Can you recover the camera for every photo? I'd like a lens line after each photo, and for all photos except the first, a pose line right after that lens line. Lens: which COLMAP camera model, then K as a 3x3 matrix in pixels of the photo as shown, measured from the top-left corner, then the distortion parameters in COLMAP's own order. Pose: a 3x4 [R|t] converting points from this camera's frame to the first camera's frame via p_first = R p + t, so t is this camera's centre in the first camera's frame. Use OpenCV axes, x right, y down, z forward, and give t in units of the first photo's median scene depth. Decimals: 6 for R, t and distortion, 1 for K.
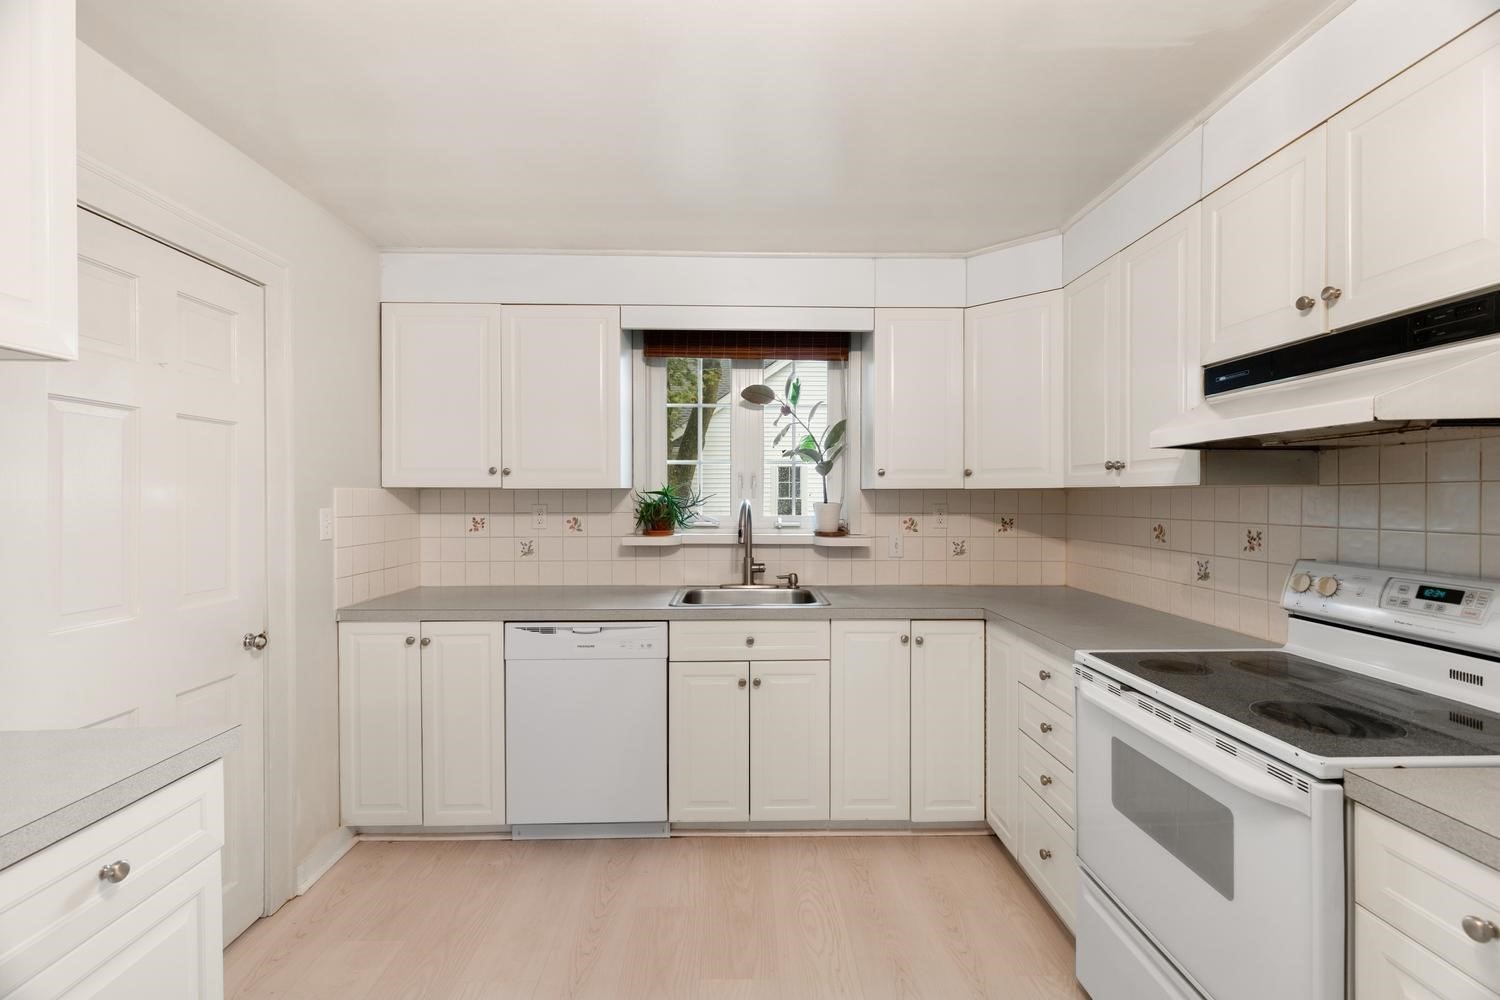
lens RADIAL K [[683.2, 0, 752.9], [0, 683.2, 503.0], [0, 0, 1]] dist [0.005299, -0.000945]
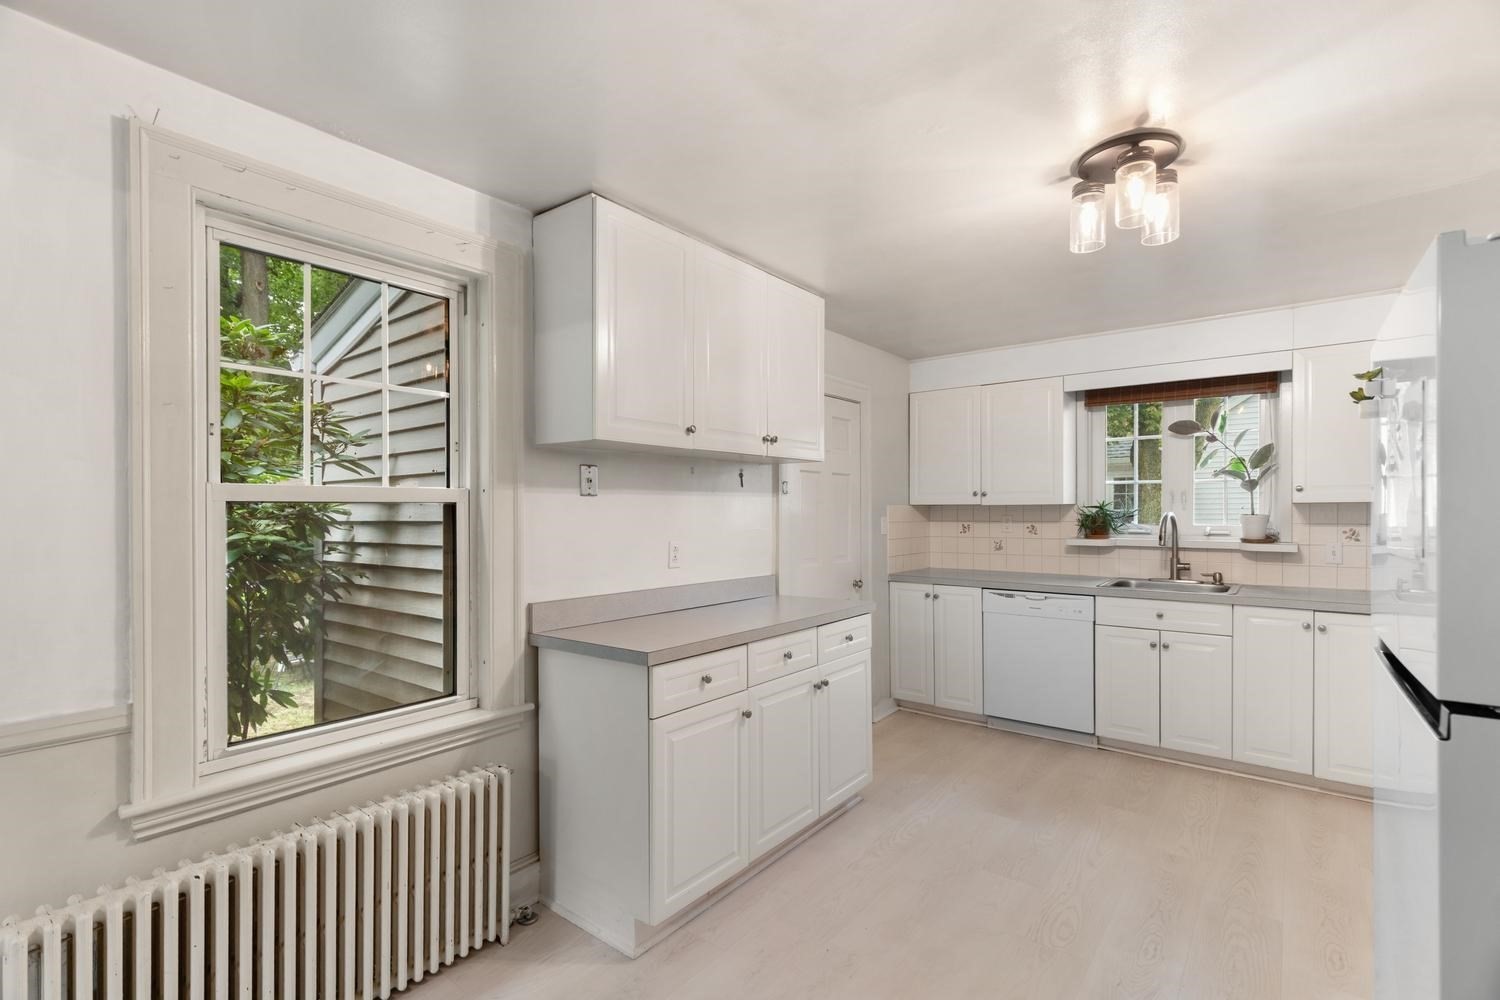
lens RADIAL K [[683.2, 0, 751.7], [0, 683.2, 510.2], [0, 0, 1]] dist [0.005299, -0.000945]
pose [[0.774896, -0.003079, -0.632081, 0.191458], [-0.002471, 0.999966, -0.007899, 0.003540], [0.632084, 0.007683, 0.774862, -0.484960]]
